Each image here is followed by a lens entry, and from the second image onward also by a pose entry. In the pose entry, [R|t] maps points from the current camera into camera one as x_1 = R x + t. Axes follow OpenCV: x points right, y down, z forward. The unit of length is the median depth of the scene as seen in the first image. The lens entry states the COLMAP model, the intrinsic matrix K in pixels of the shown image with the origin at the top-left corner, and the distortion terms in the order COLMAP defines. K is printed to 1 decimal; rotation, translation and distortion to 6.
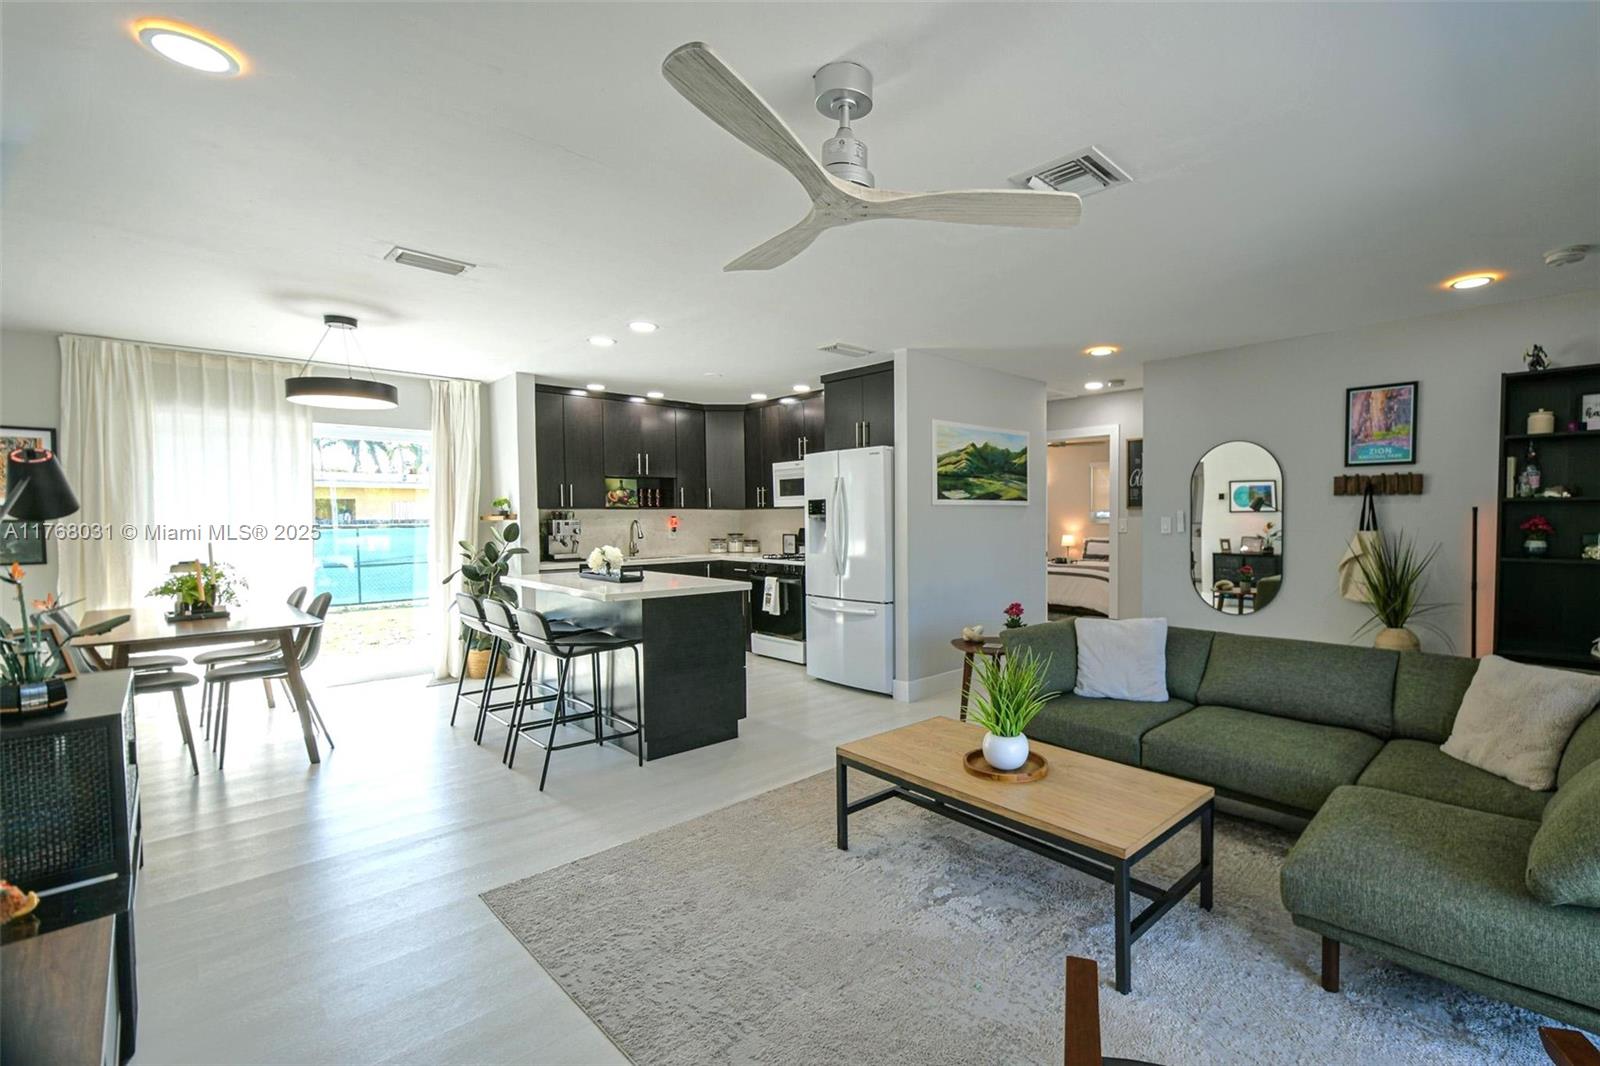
lens RADIAL K [[709.6, 0, 905.7], [0, 709.6, 542.2], [0, 0, 1]] dist [0.010701, -0.009550]
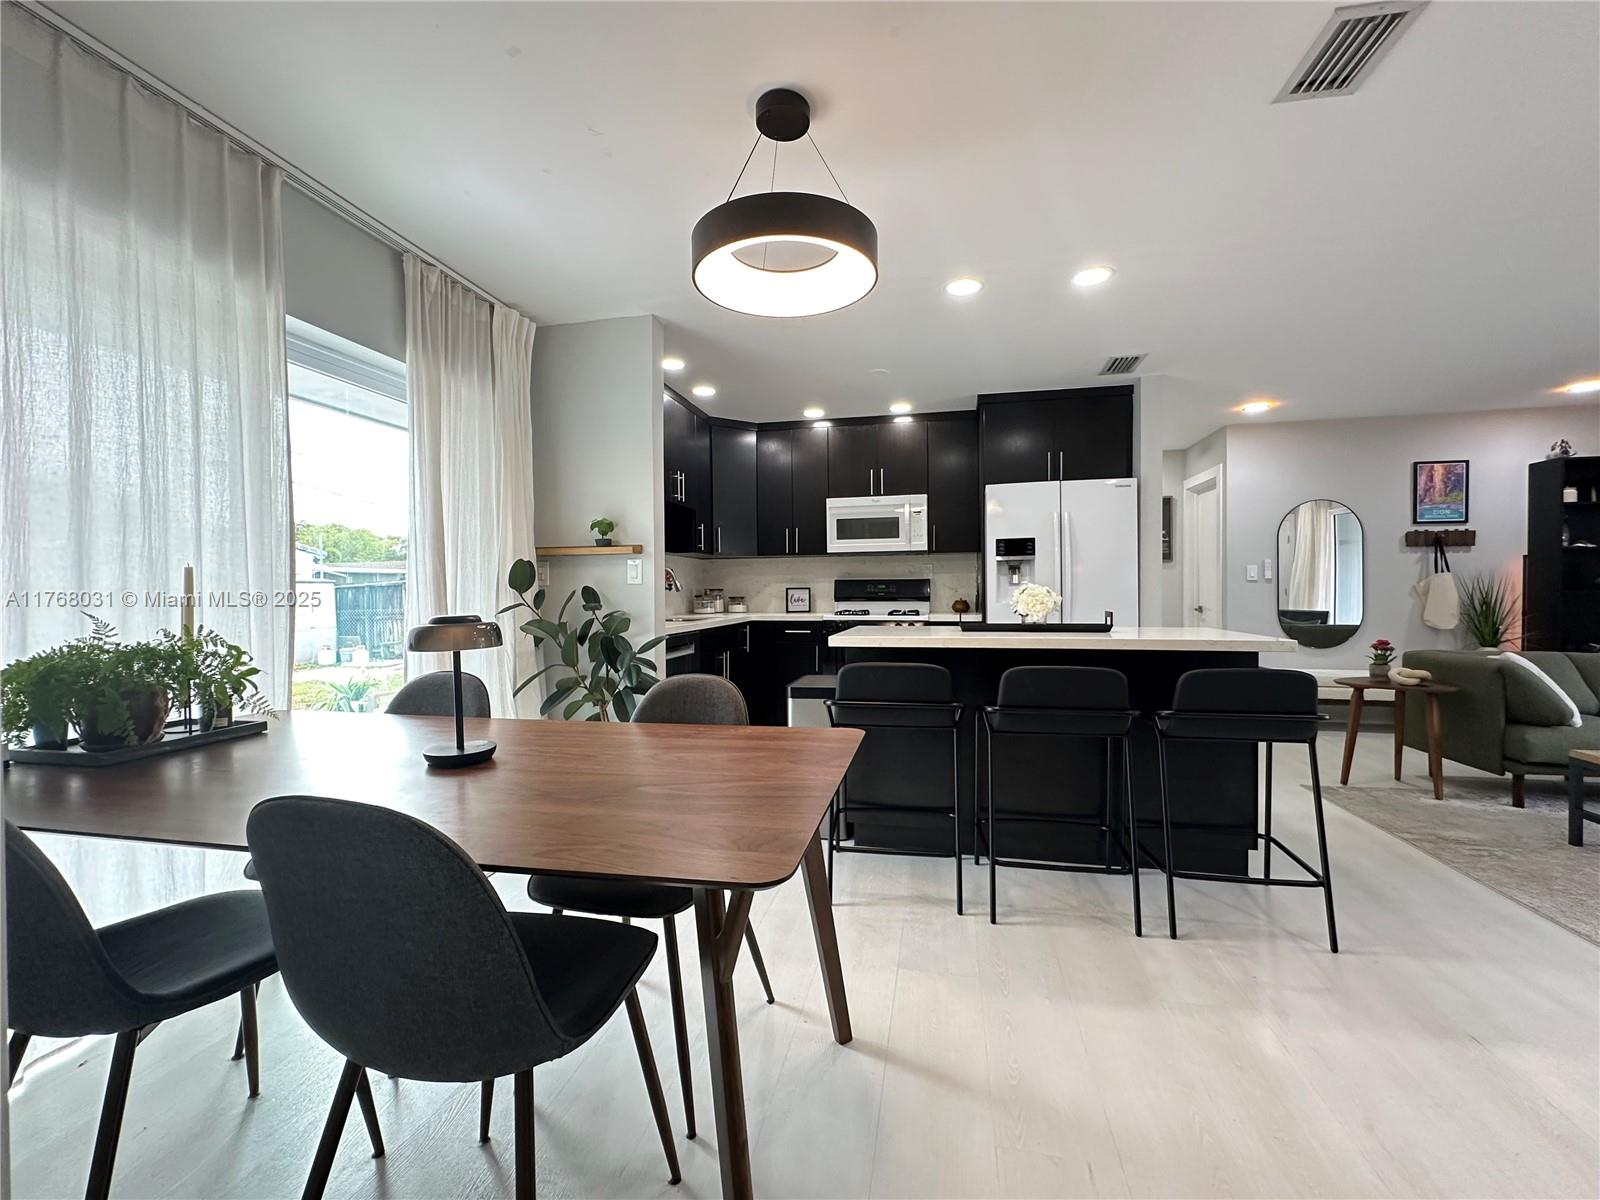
lens RADIAL K [[673.9, 0, 800.0], [0, 673.9, 600.0], [0, 0, 1]] dist [-0.001253, -0.000194]
pose [[0.855946, -0.007634, 0.517010, -0.721155], [0.021178, 0.999570, -0.020303, 0.022802], [-0.516632, 0.028327, 0.855739, 0.427325]]
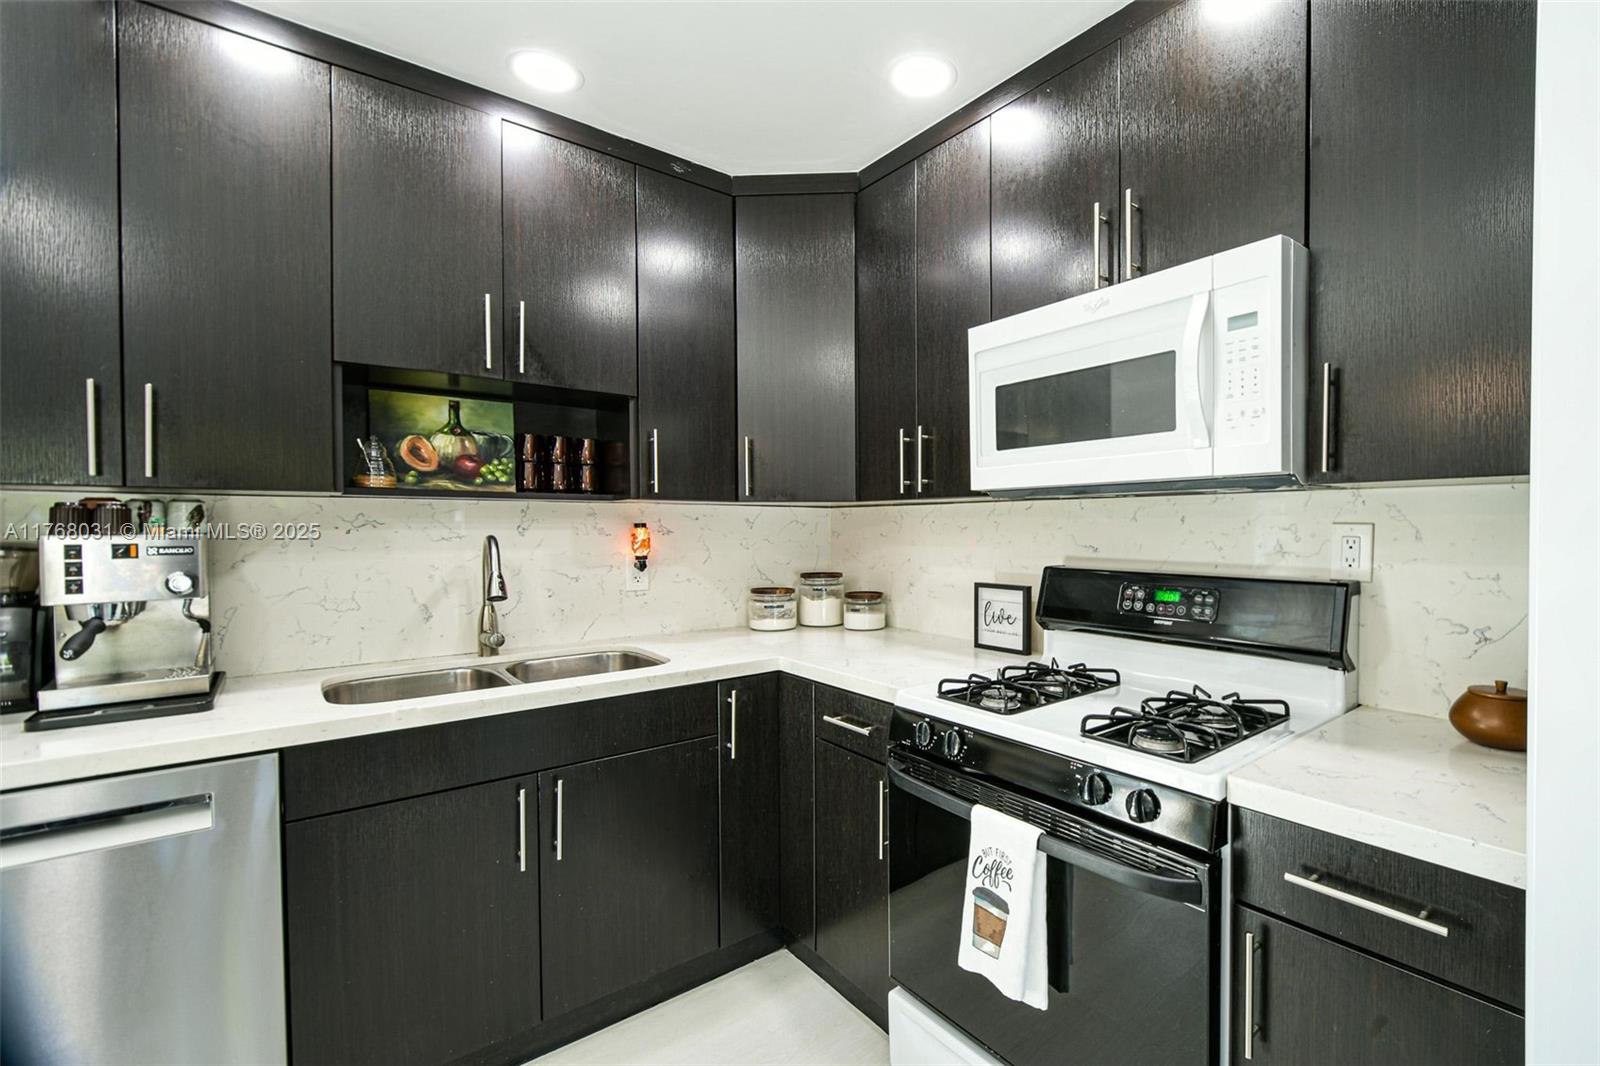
lens RADIAL K [[709.6, 0, 905.7], [0, 709.6, 542.2], [0, 0, 1]] dist [0.010701, -0.009550]
pose [[0.995717, 0.009376, -0.091981, -0.219130], [-0.010705, 0.999845, -0.013968, -0.030796], [0.091835, 0.014893, 0.995663, 0.863510]]
